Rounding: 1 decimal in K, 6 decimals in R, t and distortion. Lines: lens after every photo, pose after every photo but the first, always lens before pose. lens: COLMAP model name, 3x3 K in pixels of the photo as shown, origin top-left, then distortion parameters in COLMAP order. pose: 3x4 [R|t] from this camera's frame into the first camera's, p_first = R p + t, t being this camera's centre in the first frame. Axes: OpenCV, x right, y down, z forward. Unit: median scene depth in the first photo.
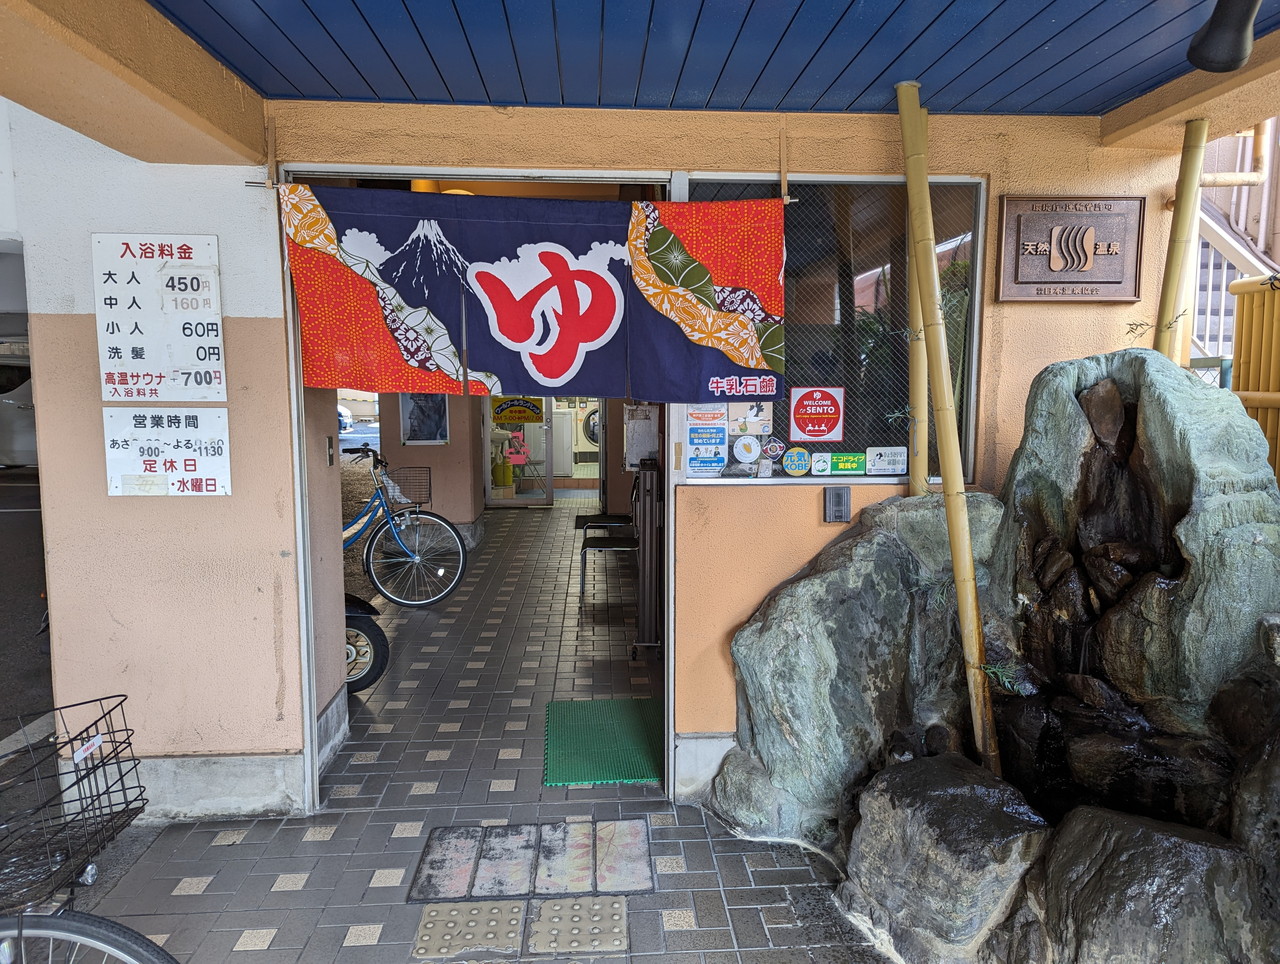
lens RADIAL K [[910.3, 0, 640.0], [0, 910.3, 482.0], [0, 0, 1]] dist [0.003324, 0.002605]
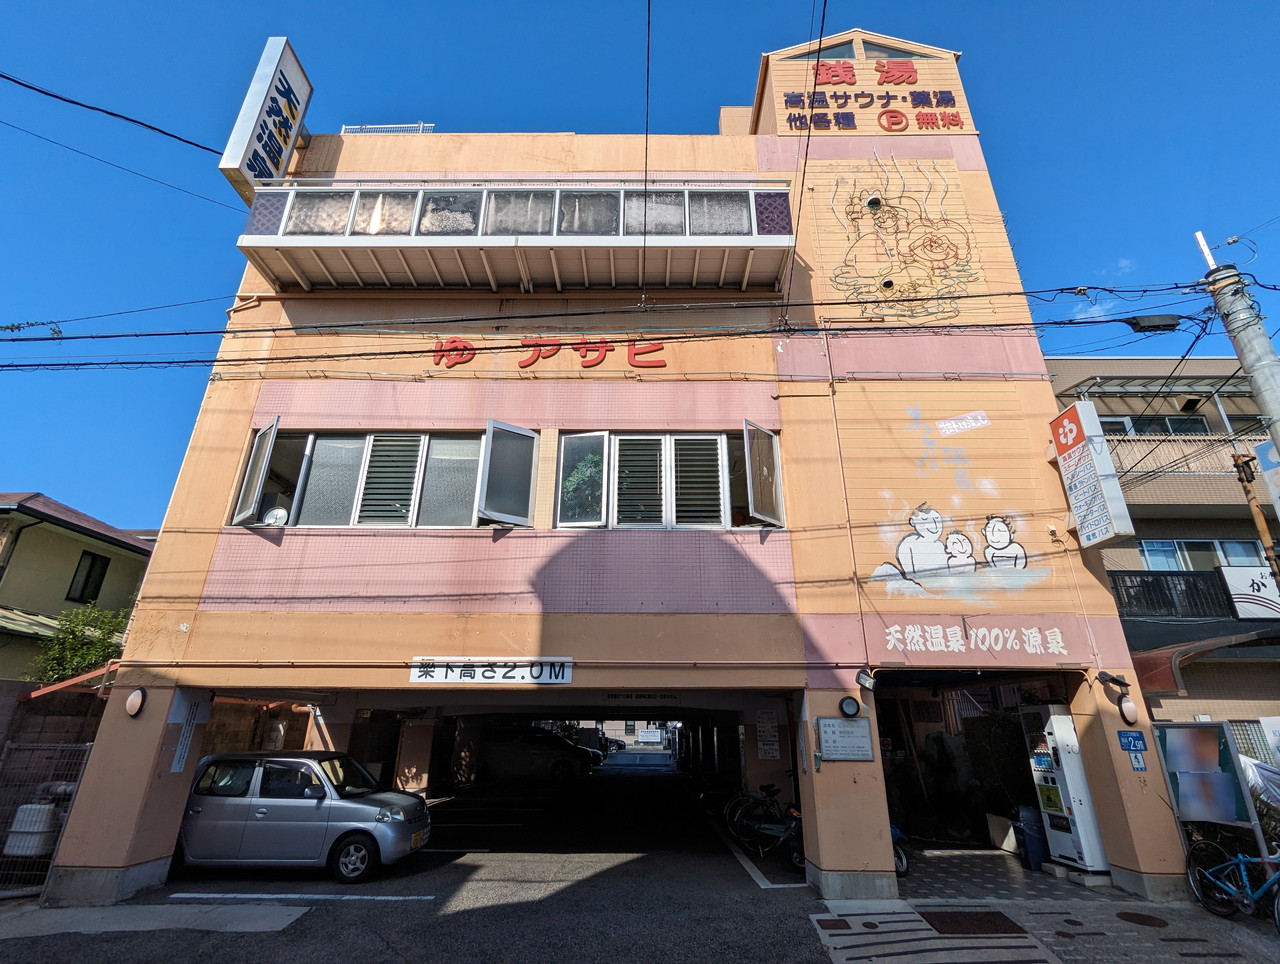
lens RADIAL K [[614.0, 0, 640.0], [0, 614.0, 482.0], [0, 0, 1]] dist [-0.006043, -0.000767]
pose [[0.998054, -0.020527, -0.058882, -0.987619], [-0.011008, 0.871430, -0.490396, 0.360506], [0.061378, 0.490090, 0.869508, -2.917617]]
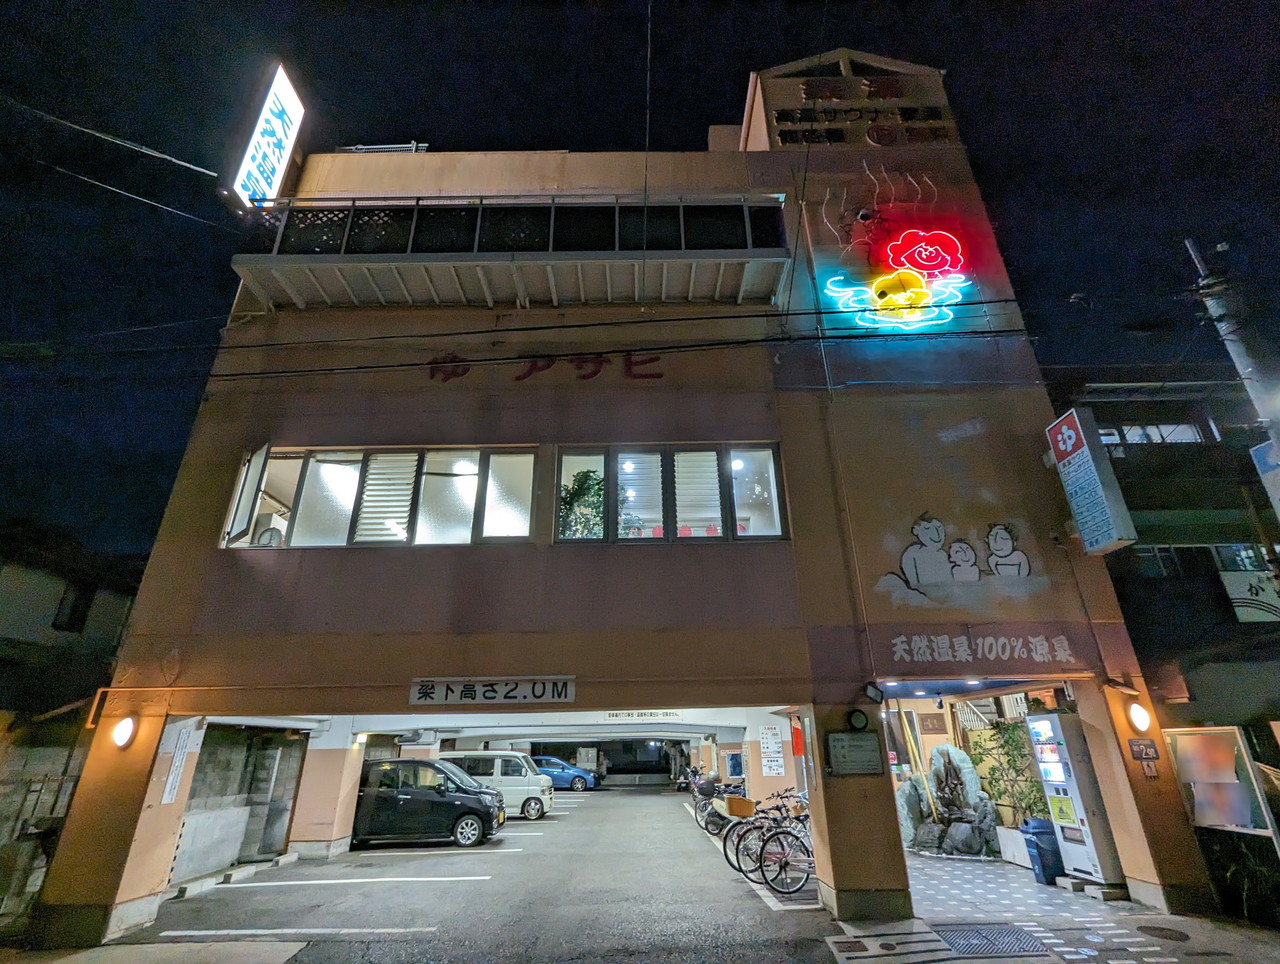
lens RADIAL K [[612.1, 0, 640.0], [0, 612.1, 482.0], [0, 0, 1]] dist [-0.005480, -0.000928]
pose [[0.998128, -0.039183, -0.046968, -1.015416], [0.009452, 0.857451, -0.514479, 0.357763], [0.060431, 0.513072, 0.856216, -2.888808]]
